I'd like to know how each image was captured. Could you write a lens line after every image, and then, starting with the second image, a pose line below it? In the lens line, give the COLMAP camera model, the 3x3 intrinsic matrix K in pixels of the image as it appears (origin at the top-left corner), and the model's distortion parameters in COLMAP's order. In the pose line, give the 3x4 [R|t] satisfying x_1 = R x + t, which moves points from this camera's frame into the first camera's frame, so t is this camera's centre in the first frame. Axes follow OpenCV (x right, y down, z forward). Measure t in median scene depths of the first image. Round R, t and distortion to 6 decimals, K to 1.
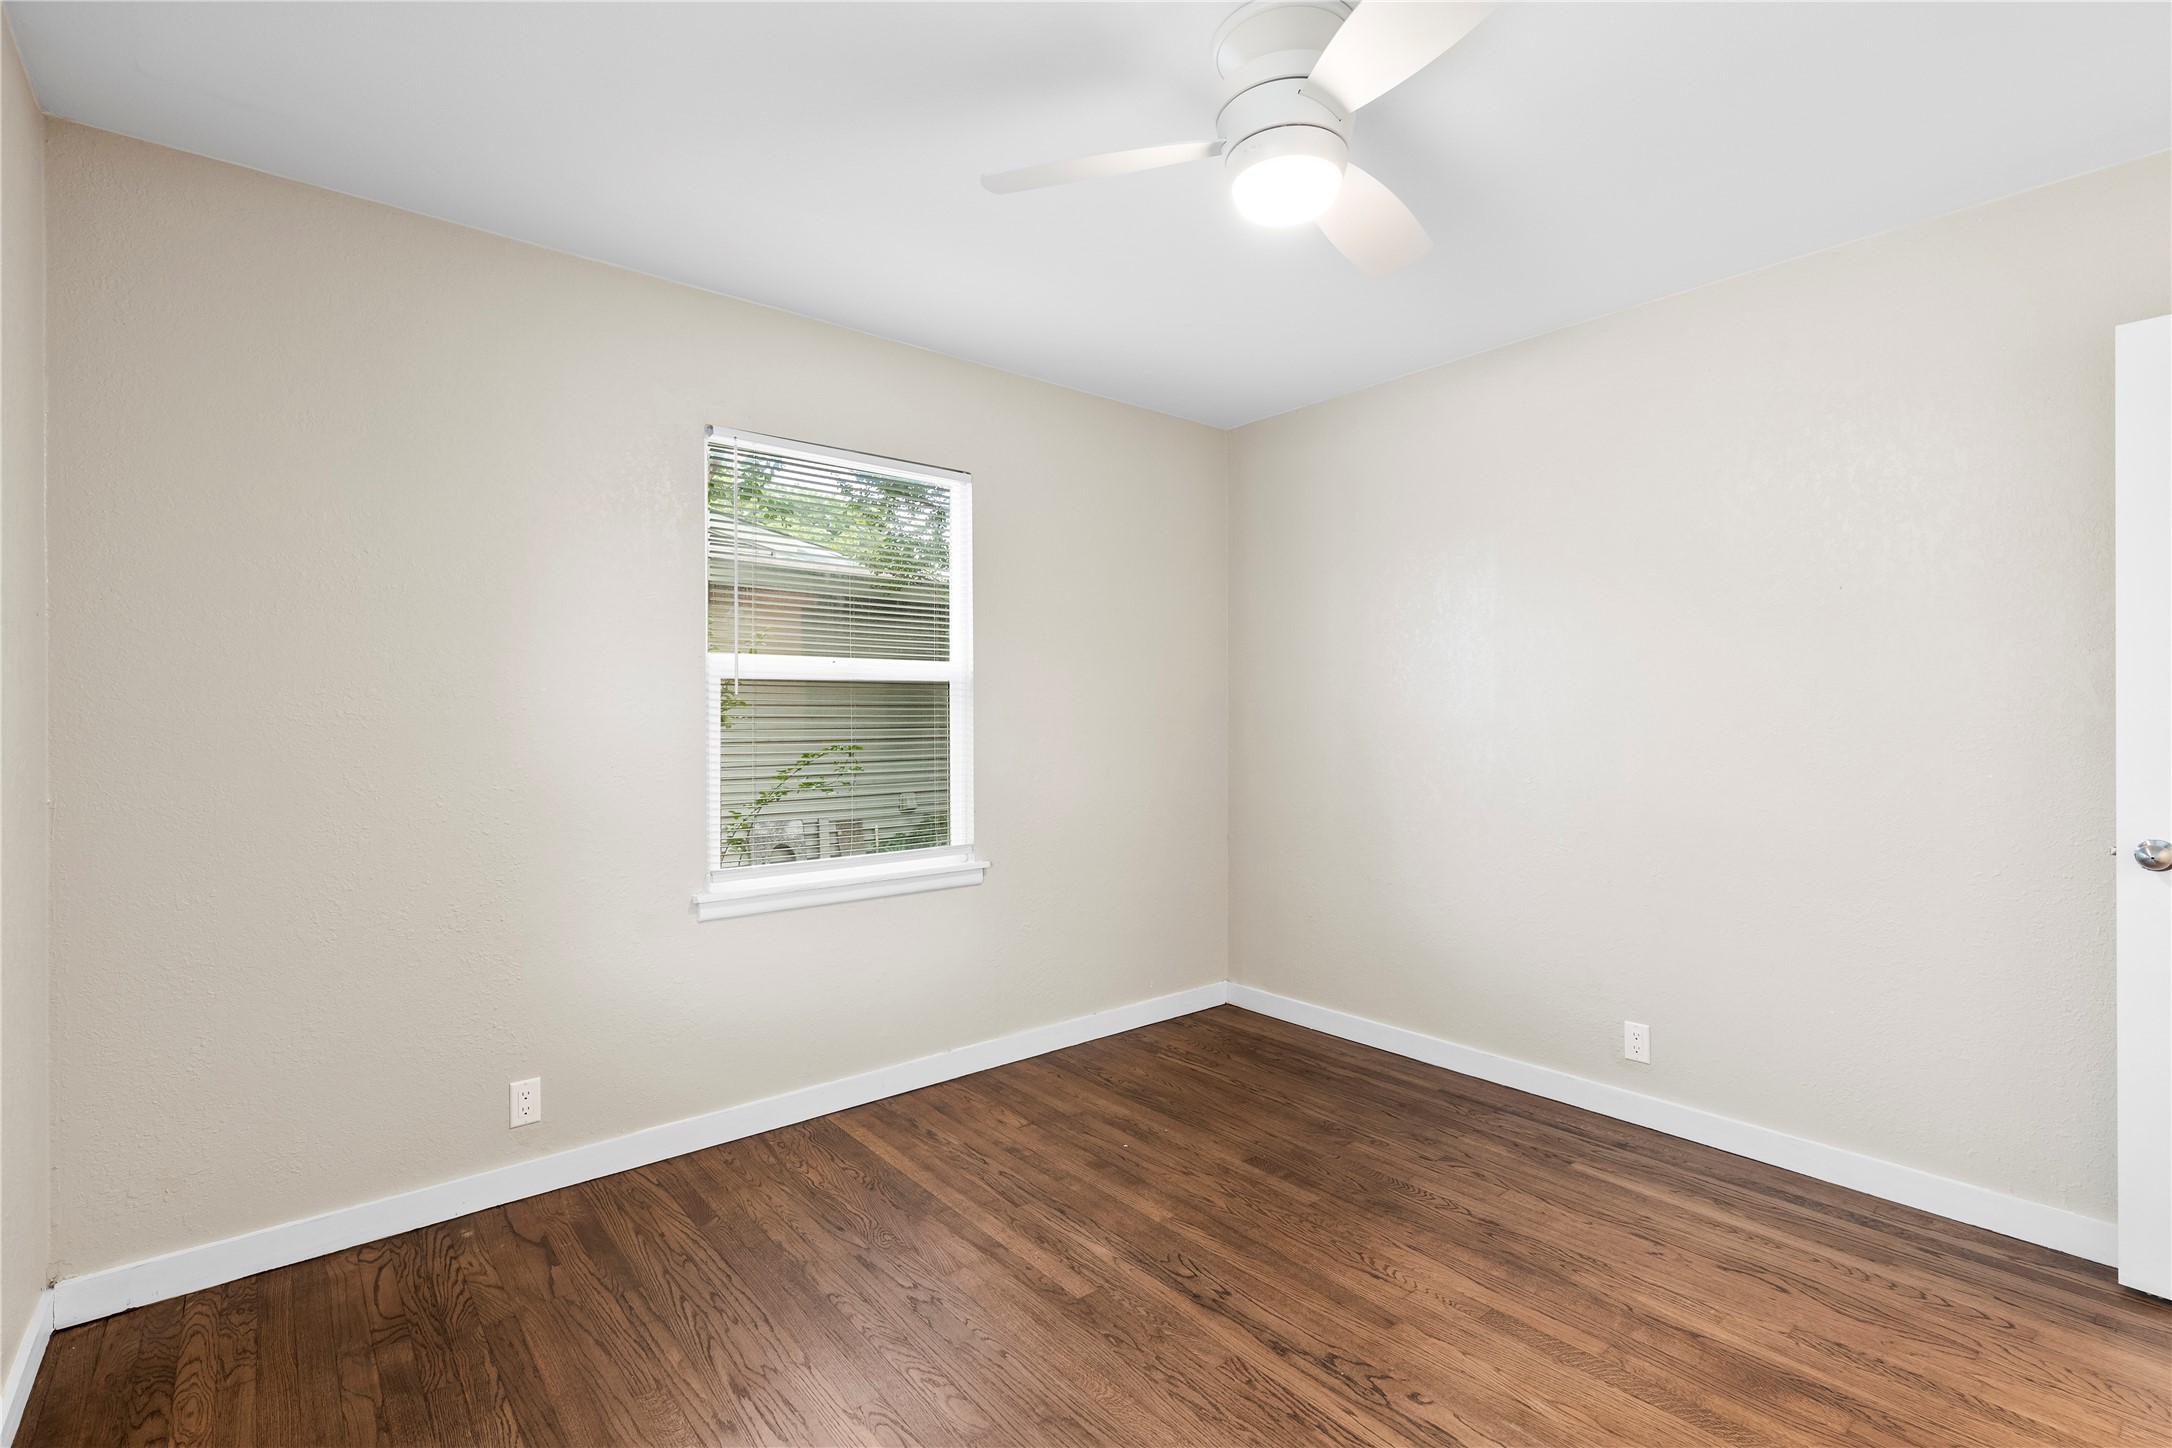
lens RADIAL K [[990.2, 0, 1090.2], [0, 990.2, 718.3], [0, 0, 1]] dist [0.004801, -0.000711]
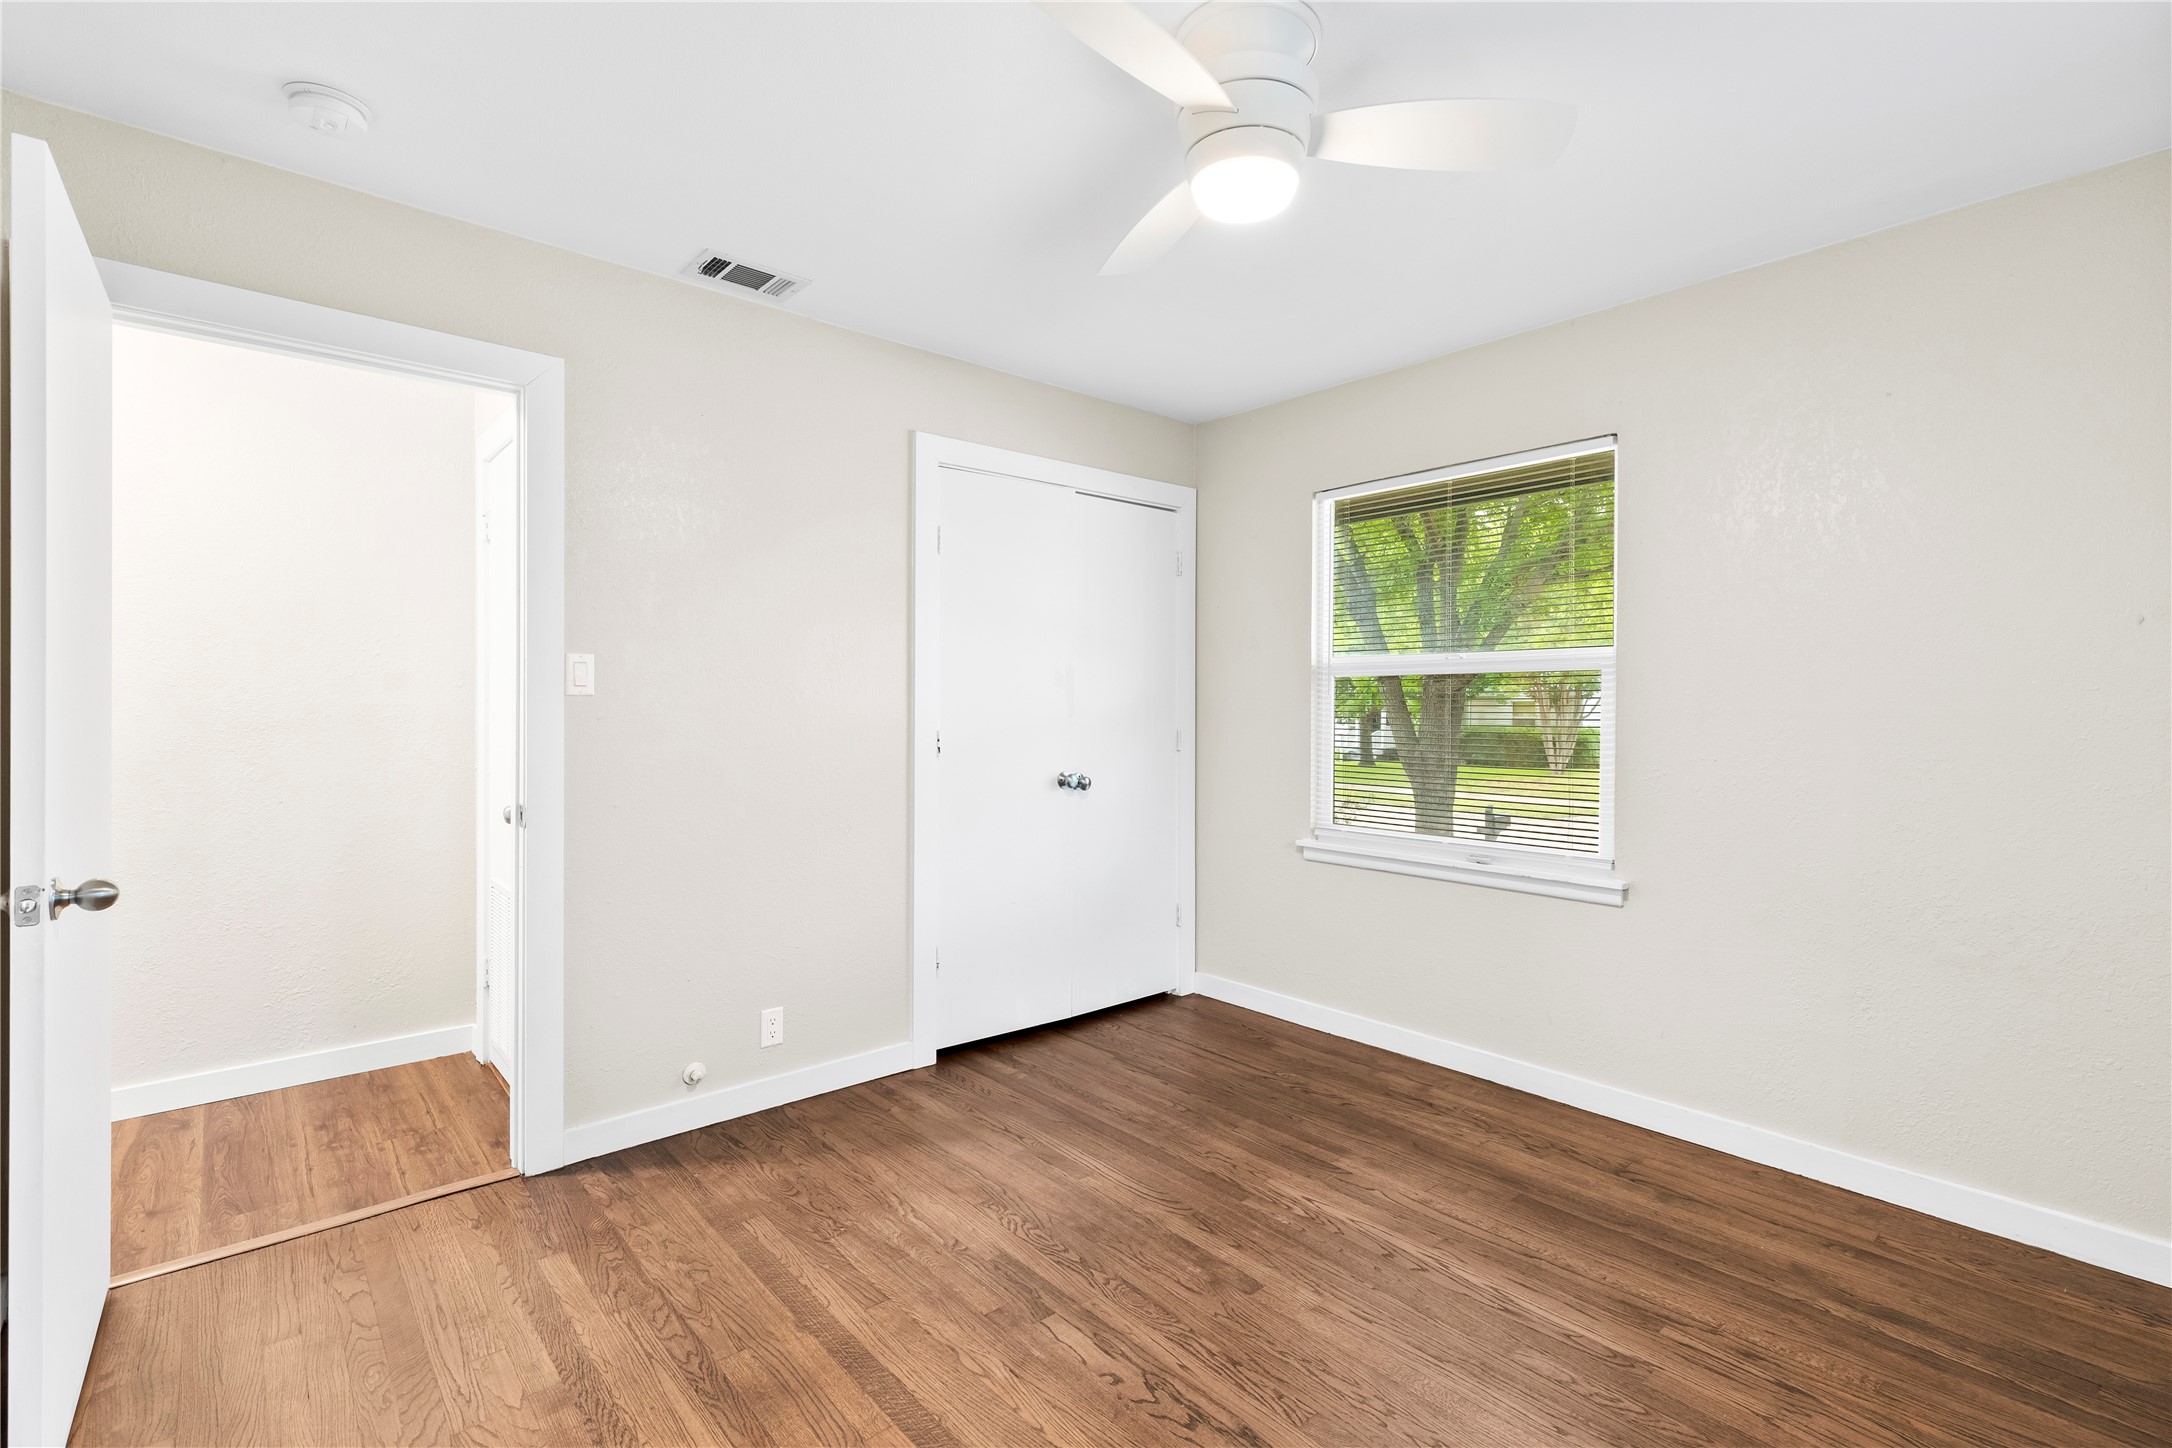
lens RADIAL K [[990.2, 0, 1082.4], [0, 990.2, 705.2], [0, 0, 1]] dist [0.004801, -0.000711]
pose [[-0.999828, -0.002908, -0.018302, 0.296168], [-0.003041, 0.999969, 0.007210, -0.010141], [0.018281, 0.007265, -0.999807, 1.556496]]
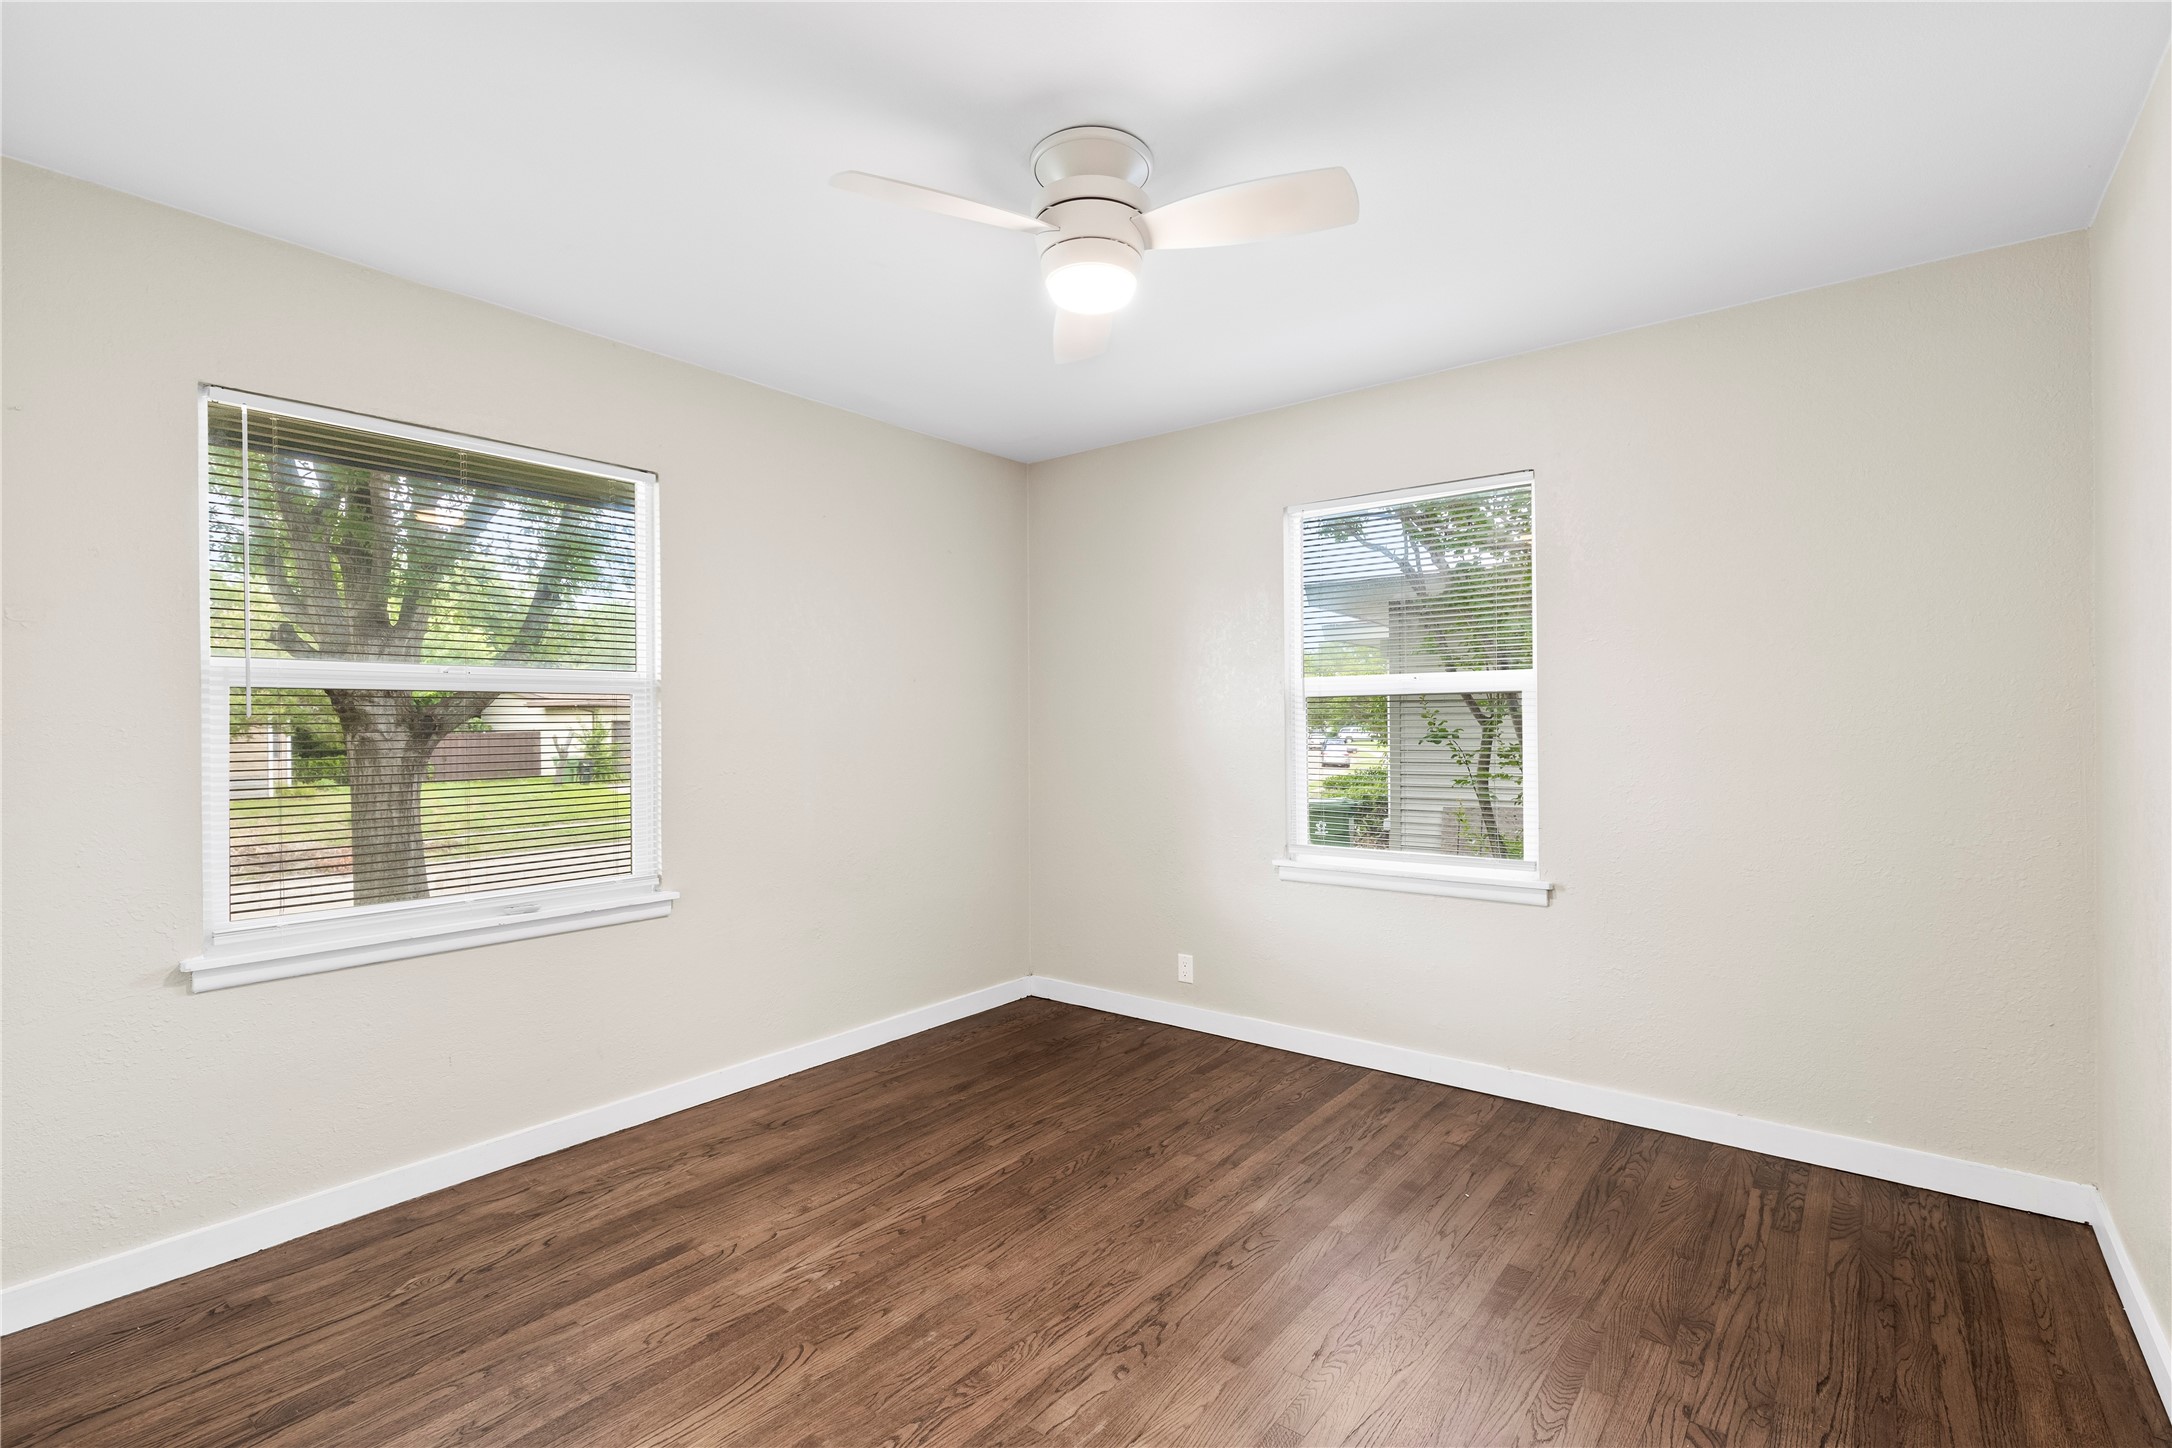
lens RADIAL K [[990.2, 0, 1109.1], [0, 990.2, 732.4], [0, 0, 1]] dist [0.004801, -0.000711]
pose [[0.218493, 0.005924, -0.975821, 1.052646], [0.001984, 0.999977, 0.006515, -0.004750], [0.975837, -0.003359, 0.218476, 0.585976]]
